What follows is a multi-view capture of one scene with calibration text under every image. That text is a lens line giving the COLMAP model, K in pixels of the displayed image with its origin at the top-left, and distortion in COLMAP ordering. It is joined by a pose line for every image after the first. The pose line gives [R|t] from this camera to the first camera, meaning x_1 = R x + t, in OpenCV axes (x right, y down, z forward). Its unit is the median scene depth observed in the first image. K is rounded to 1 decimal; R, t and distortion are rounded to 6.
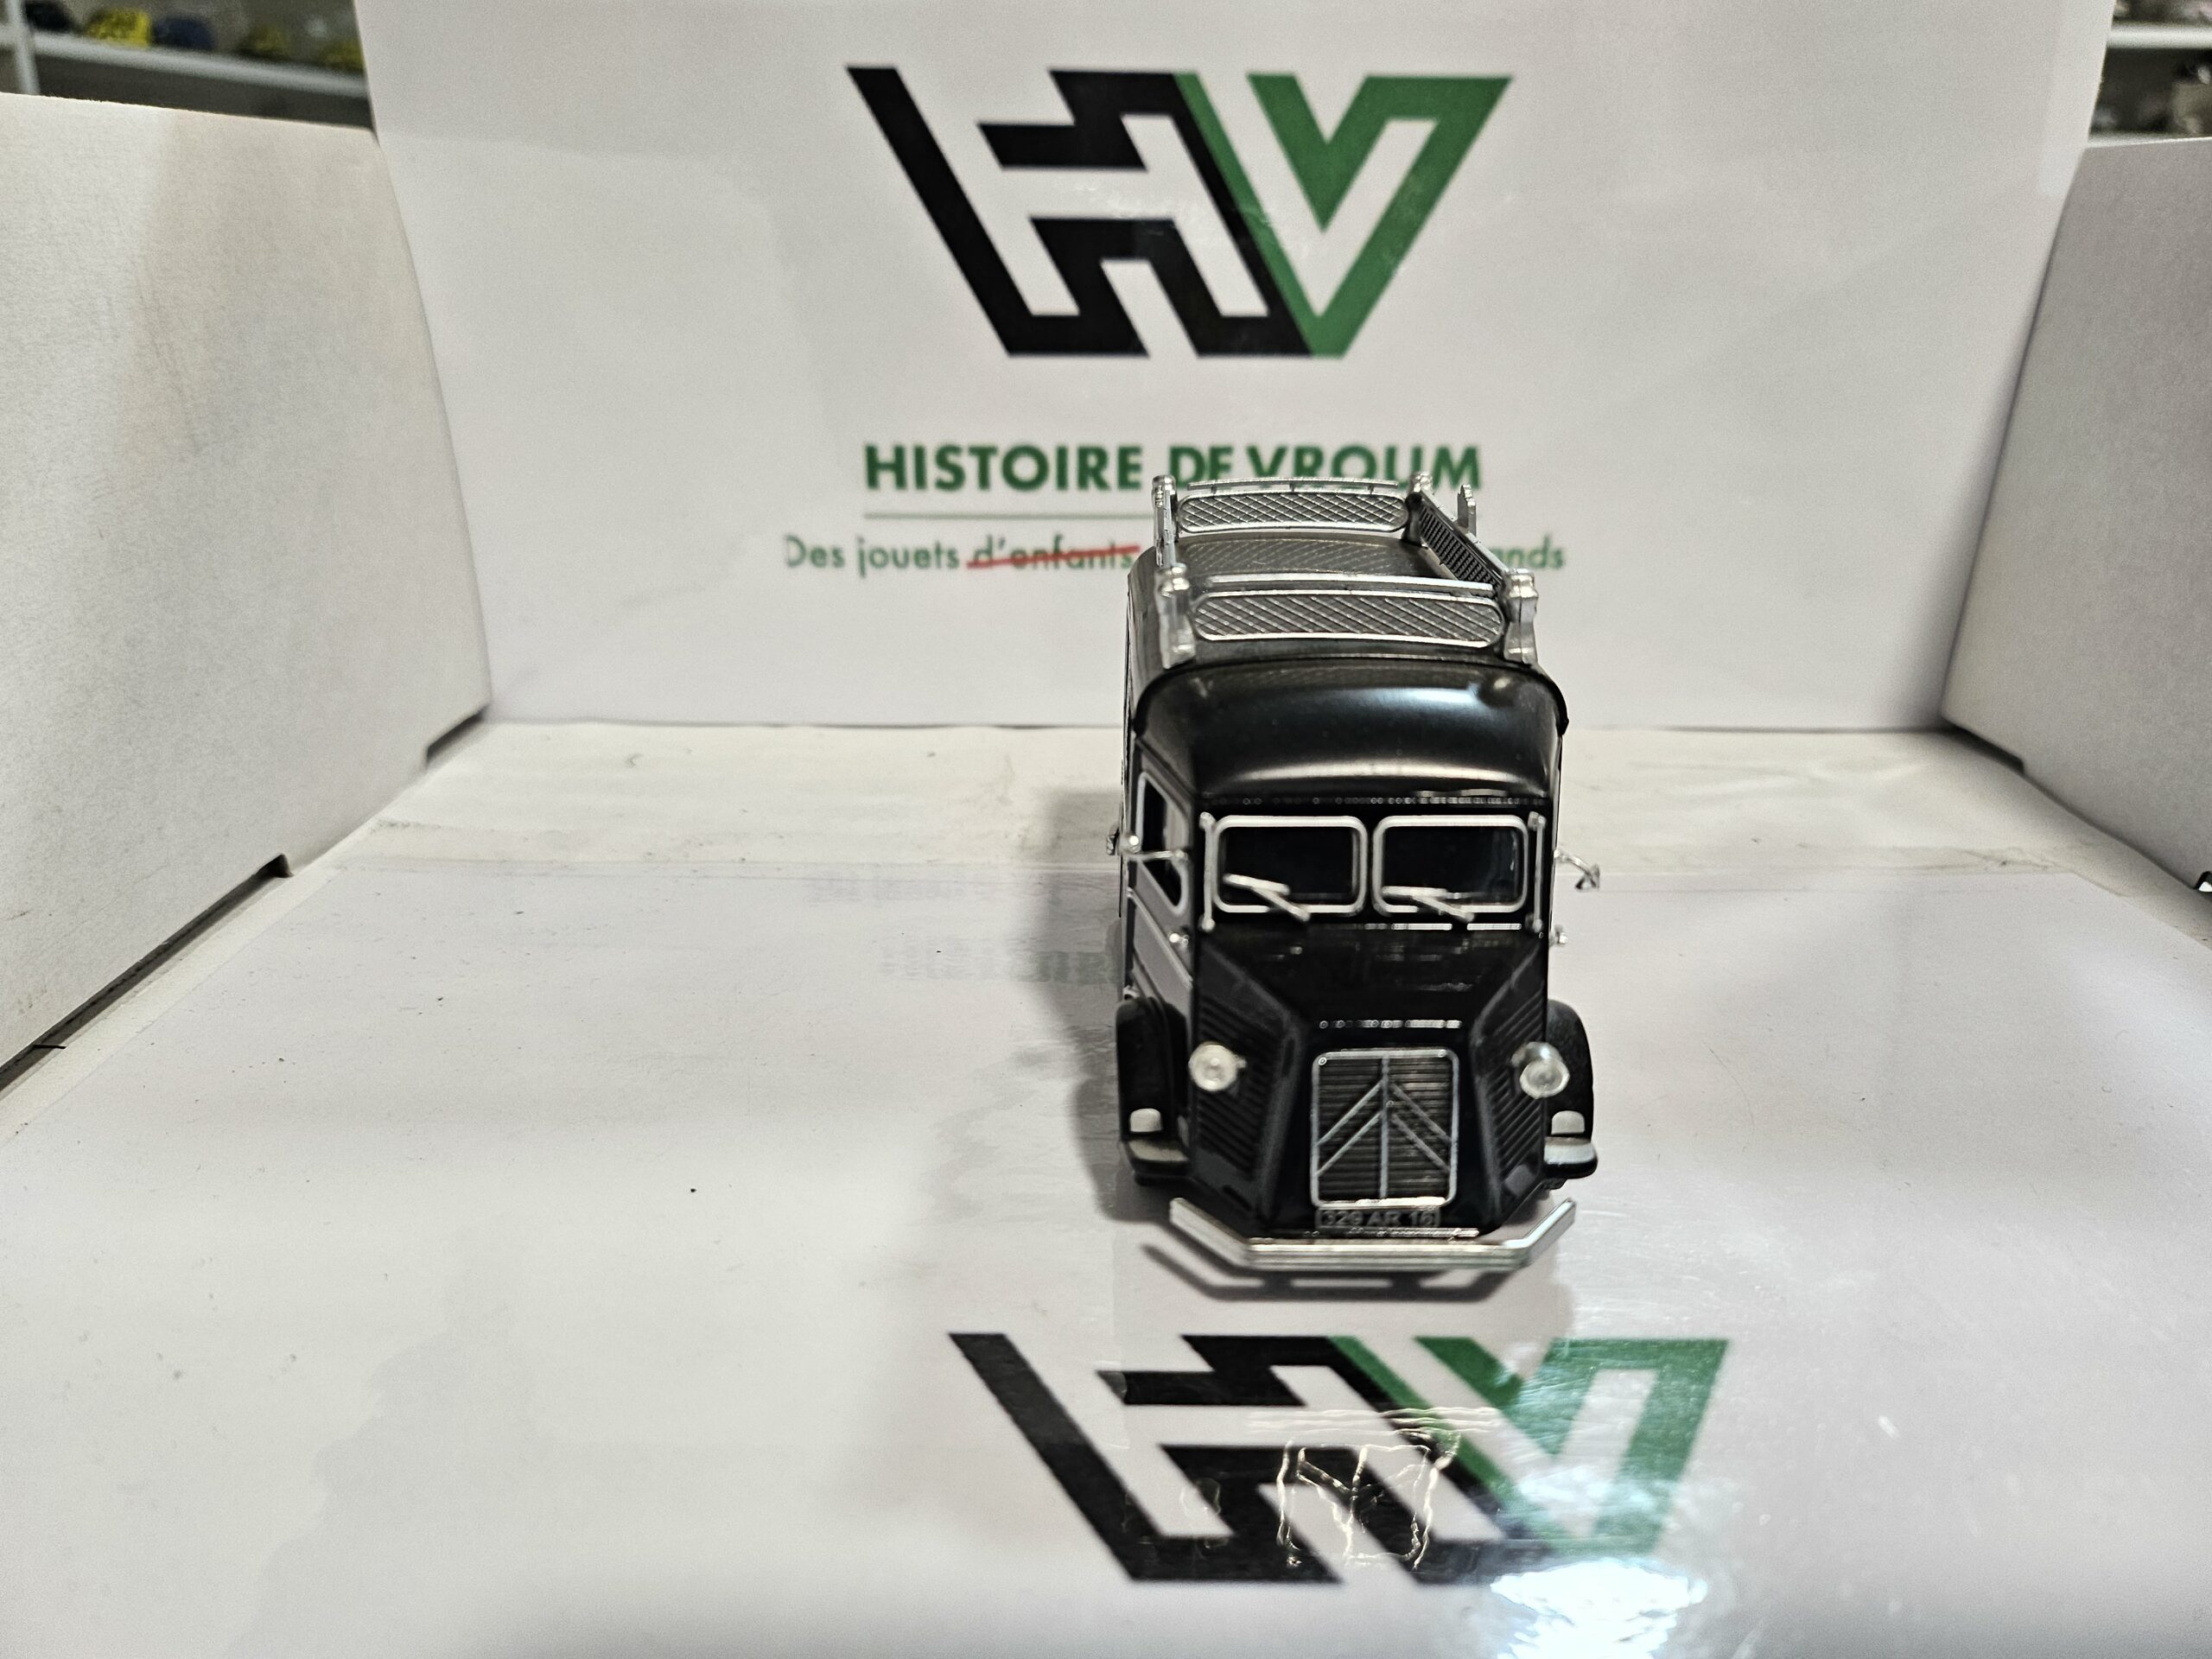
lens RADIAL K [[1601.4, 0, 1106.0], [0, 1601.4, 829.5], [0, 0, 1]] dist [-0.002145, -0.001587]
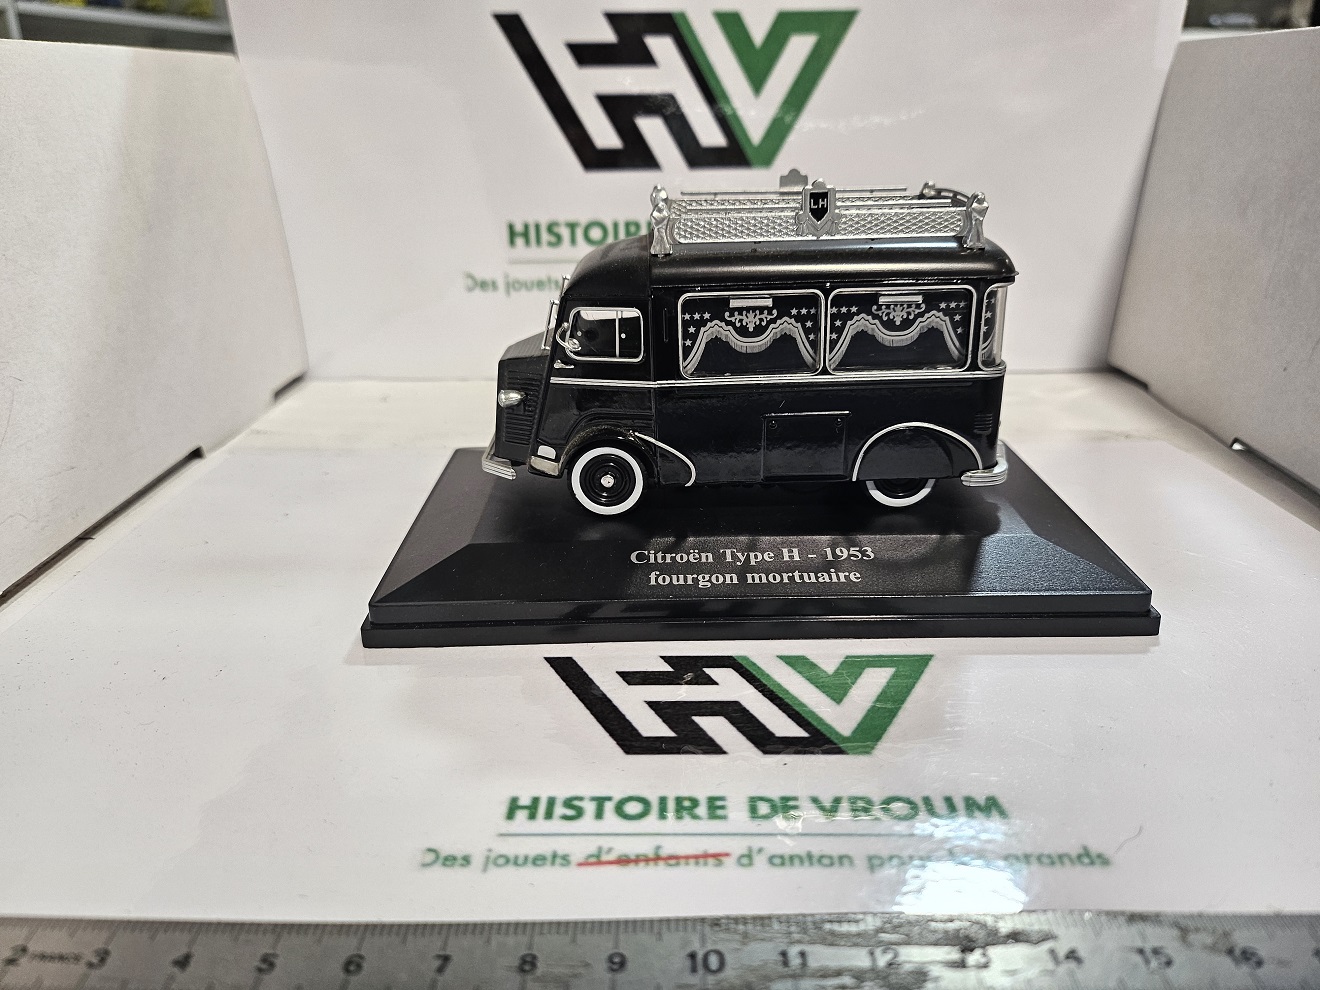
lens RADIAL K [[978.3, 0, 660.0], [0, 978.3, 495.0], [0, 0, 1]] dist [0.002300, -0.008045]
pose [[0.999664, -0.015370, -0.020884, 0.042777], [0.015861, 0.999596, 0.023568, 0.048079], [0.020513, -0.023891, 0.999504, -0.121738]]
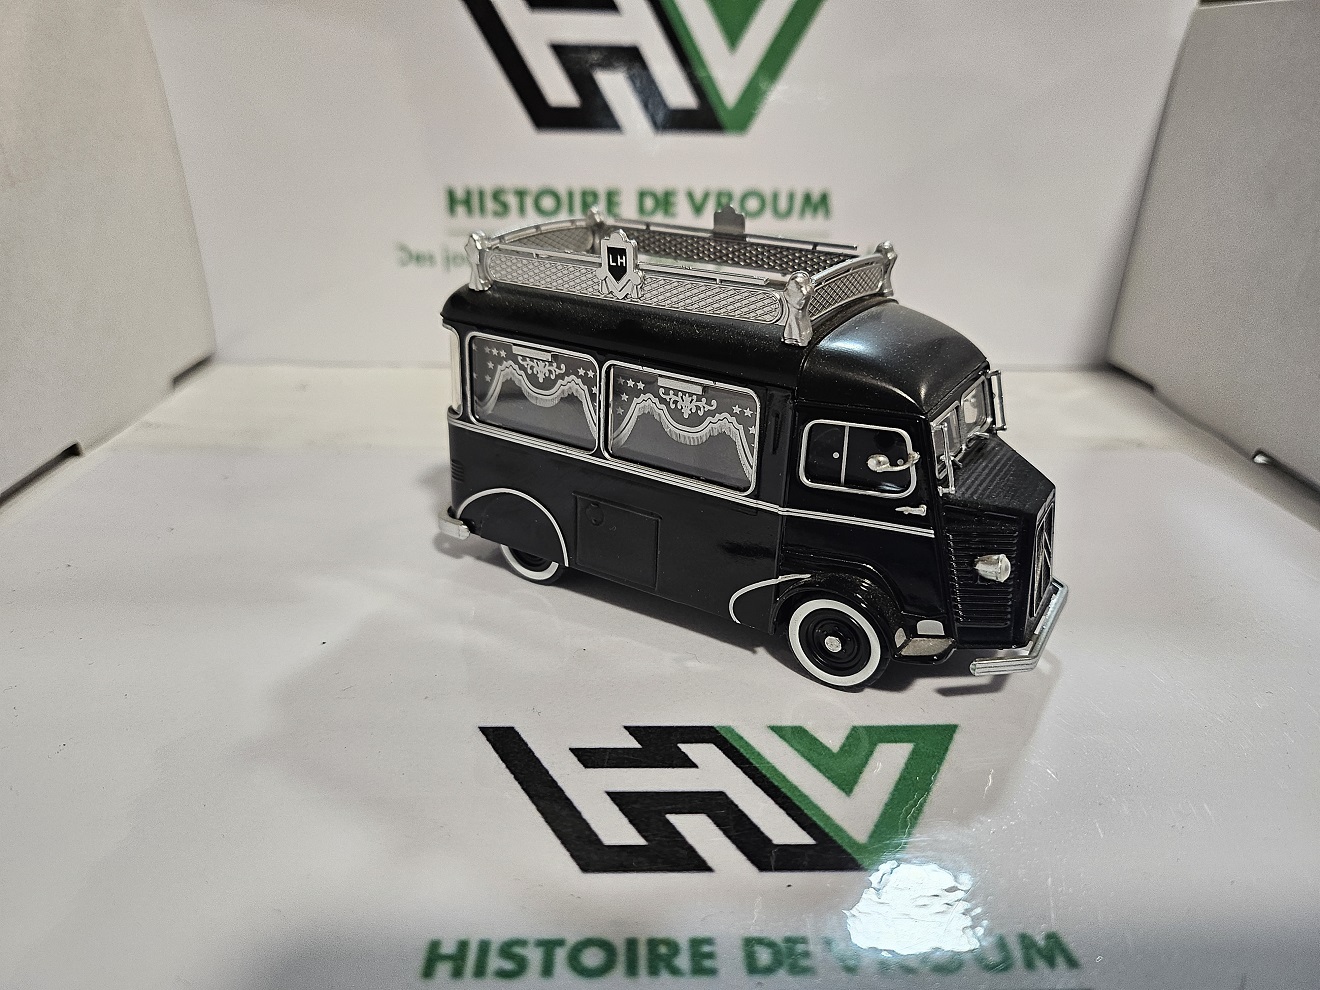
lens RADIAL K [[955.7, 0, 660.0], [0, 955.7, 495.0], [0, 0, 1]] dist [-0.002145, -0.001587]
pose [[0.999417, -0.004402, 0.033844, 0.029281], [0.002702, 0.998741, 0.050099, 0.019599], [-0.034022, -0.049978, 0.998171, 0.026872]]
